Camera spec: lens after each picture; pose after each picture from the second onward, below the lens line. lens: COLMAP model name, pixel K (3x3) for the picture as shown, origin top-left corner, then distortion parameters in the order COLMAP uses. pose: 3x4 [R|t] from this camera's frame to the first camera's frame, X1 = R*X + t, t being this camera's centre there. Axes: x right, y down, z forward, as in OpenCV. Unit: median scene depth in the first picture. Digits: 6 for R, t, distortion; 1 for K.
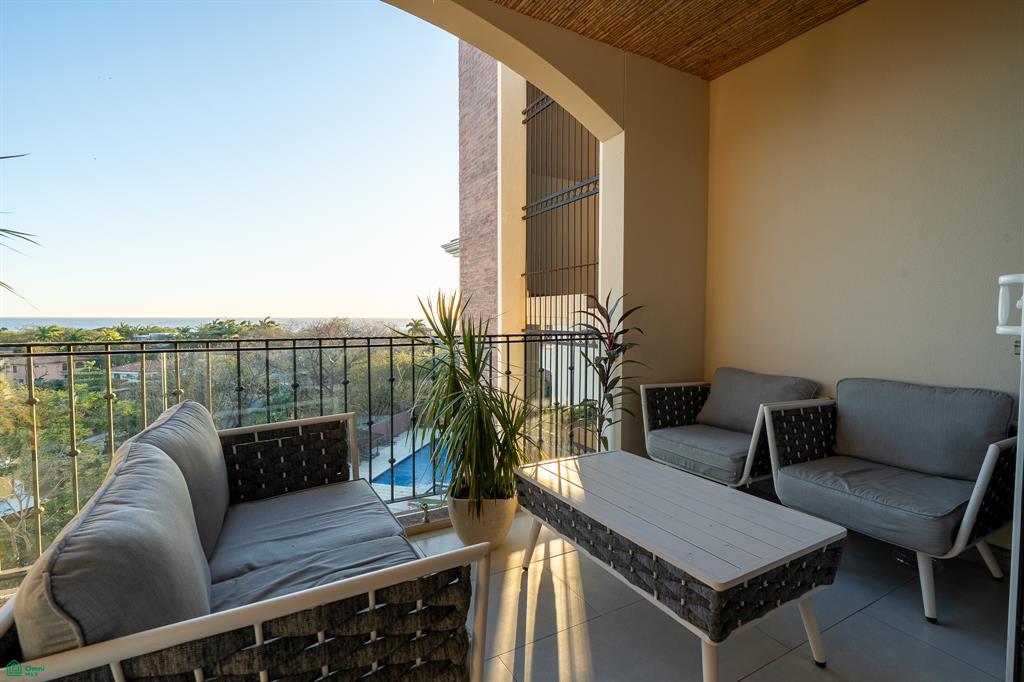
lens RADIAL K [[460.8, 0, 503.3], [0, 460.8, 339.8], [0, 0, 1]] dist [-0.008678, 0.003799]
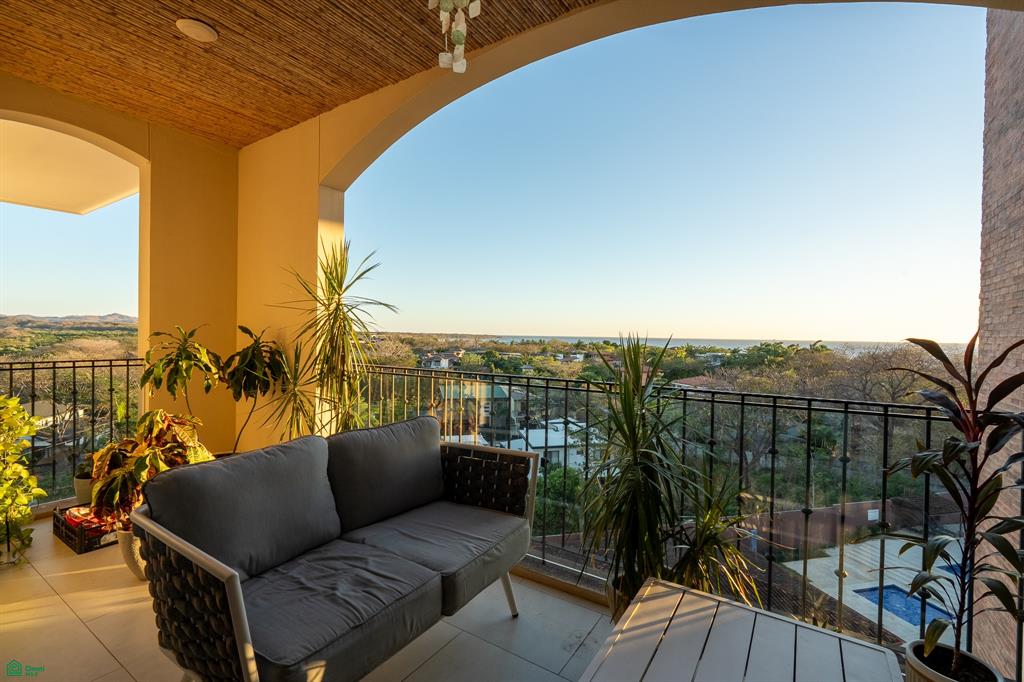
lens RADIAL K [[460.8, 0, 503.3], [0, 460.8, 339.8], [0, 0, 1]] dist [-0.008678, 0.003799]
pose [[0.467407, 0.013501, -0.883939, 0.161567], [-0.056230, 0.998313, -0.014485, -0.023092], [0.882252, 0.056474, 0.467378, 0.122549]]
